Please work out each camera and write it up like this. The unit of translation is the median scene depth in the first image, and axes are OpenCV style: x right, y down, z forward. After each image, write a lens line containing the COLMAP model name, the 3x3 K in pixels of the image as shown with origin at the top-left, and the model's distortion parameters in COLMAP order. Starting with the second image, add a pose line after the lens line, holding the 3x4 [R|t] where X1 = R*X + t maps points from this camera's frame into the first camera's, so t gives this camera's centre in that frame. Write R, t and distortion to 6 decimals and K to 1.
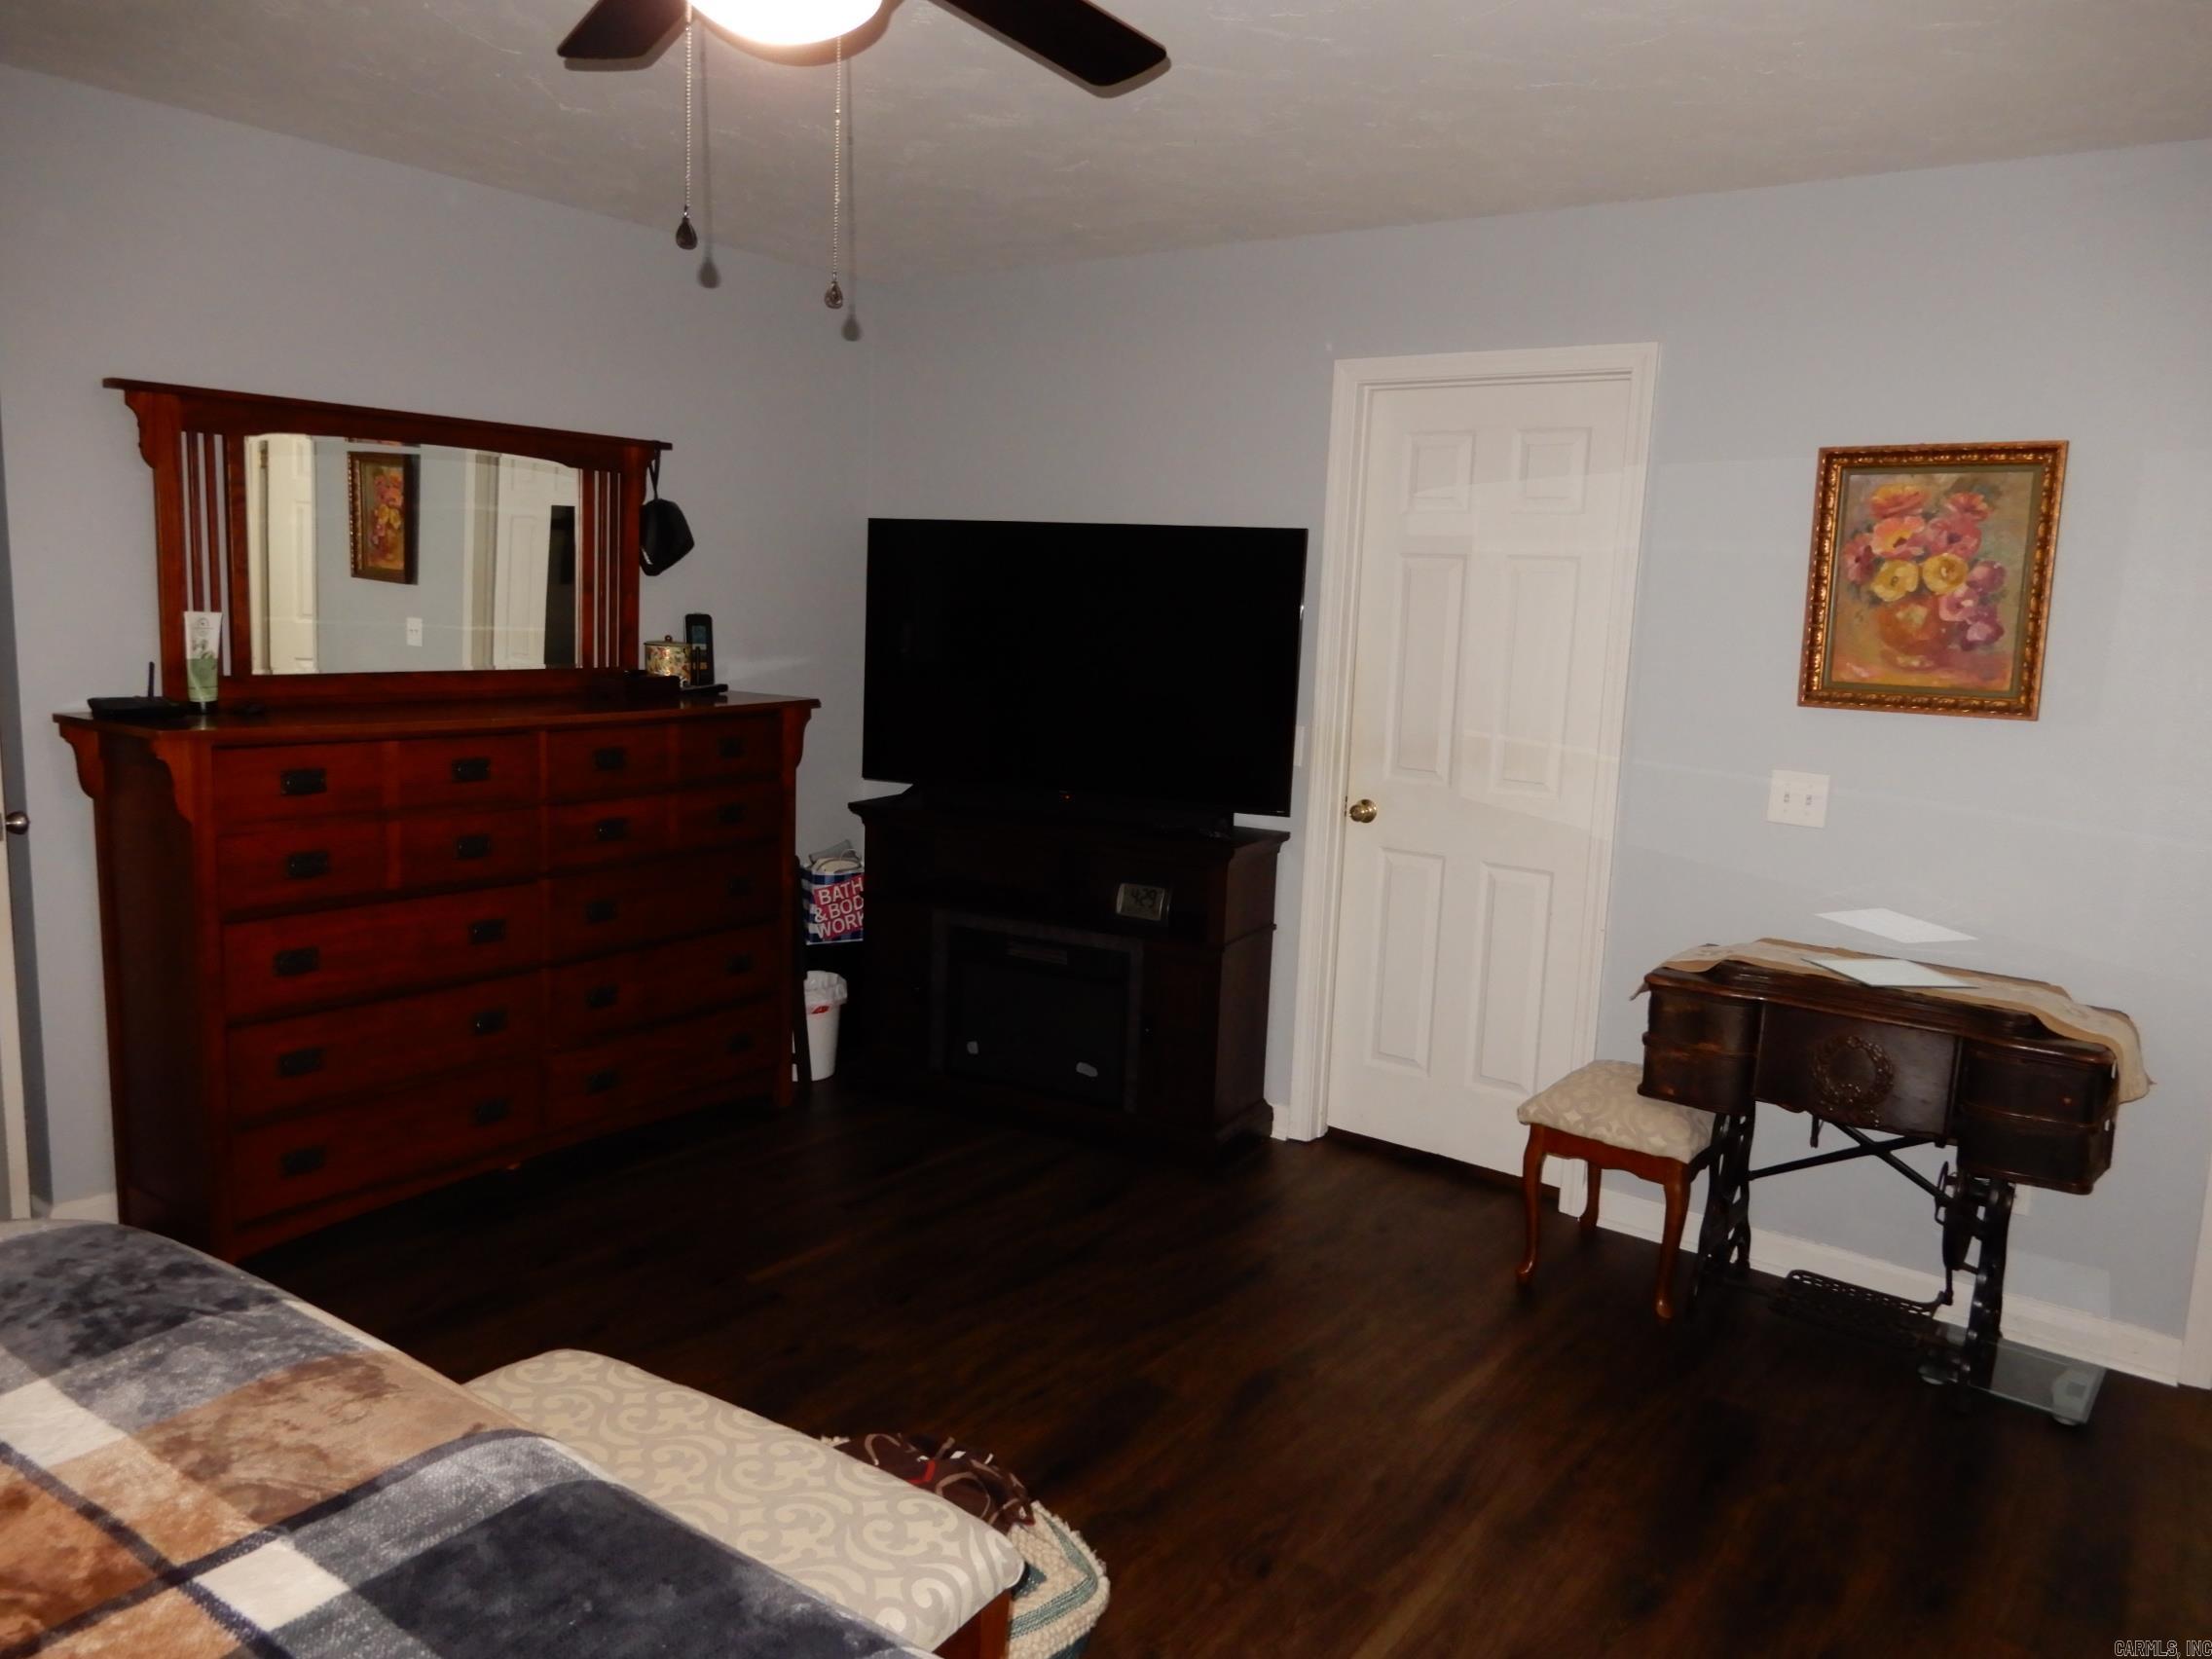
lens RADIAL K [[1593.1, 0, 1107.9], [0, 1593.1, 816.0], [0, 0, 1]] dist [0.012939, -0.008554]
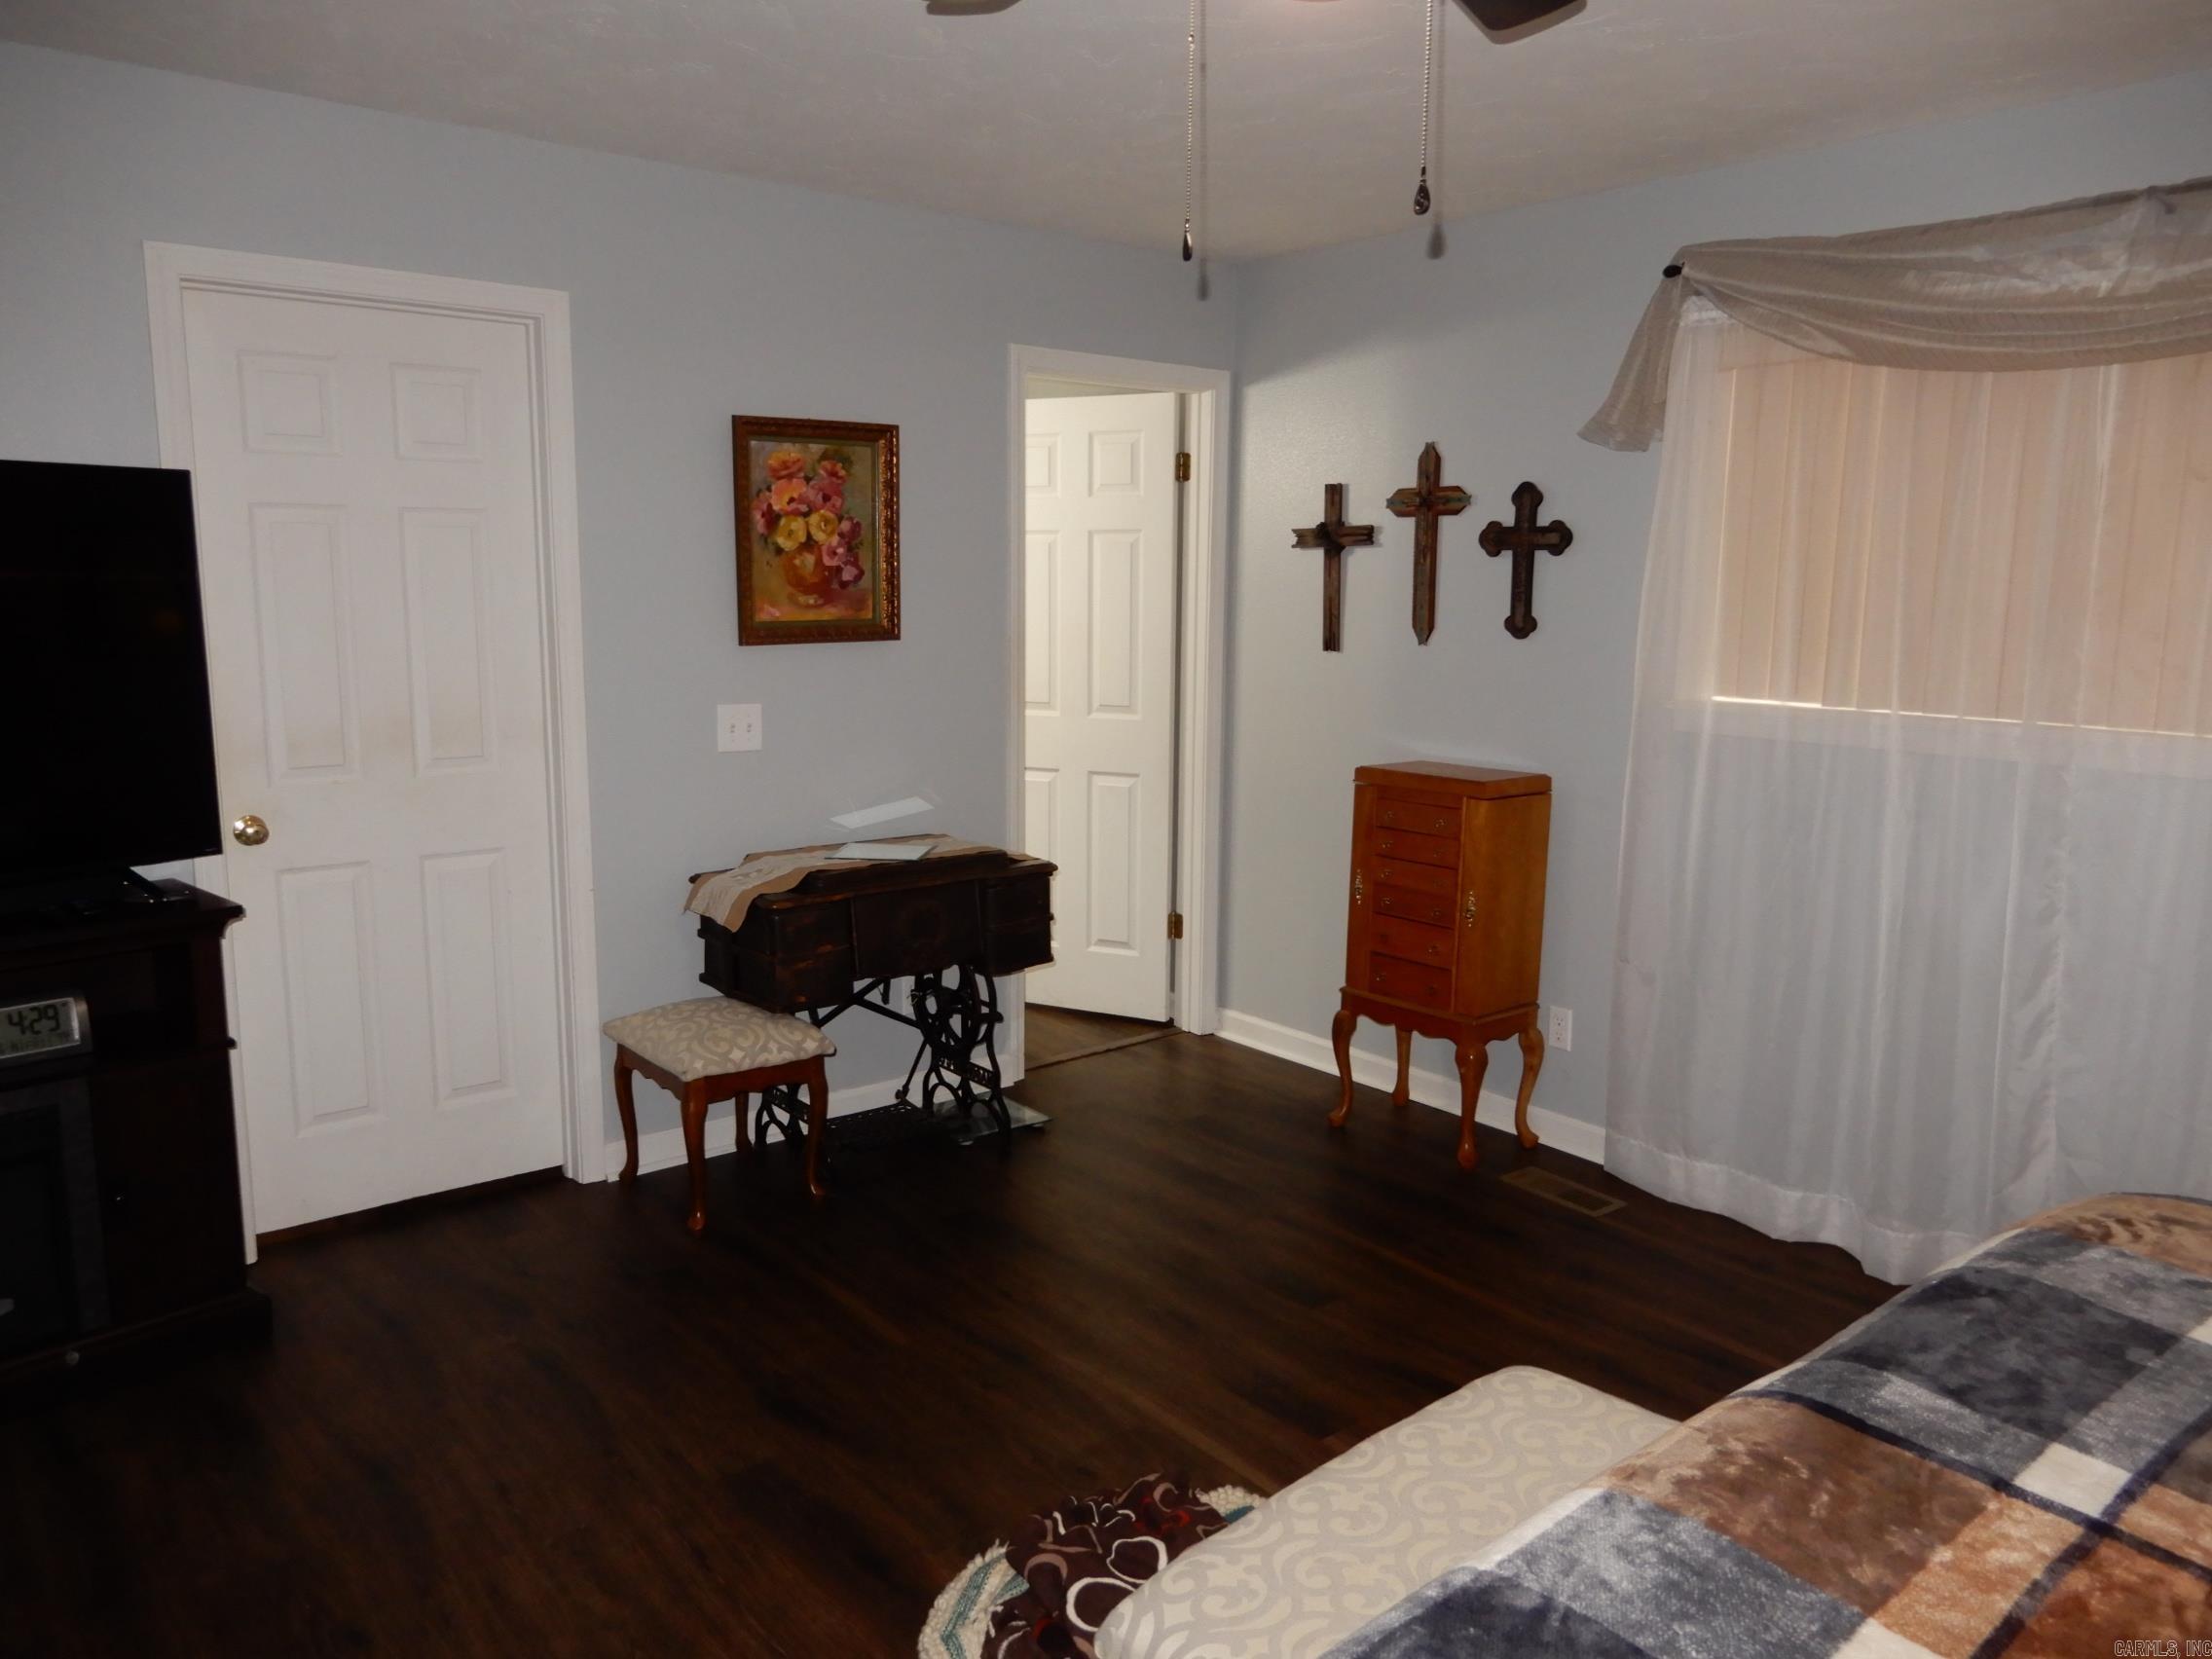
lens RADIAL K [[1593.1, 0, 1107.9], [0, 1593.1, 816.0], [0, 0, 1]] dist [0.012939, -0.008554]
pose [[0.247177, -0.186987, 0.950757, -0.618558], [0.140525, 0.977748, 0.155762, -0.093803], [-0.958726, 0.095105, 0.267953, 0.480097]]
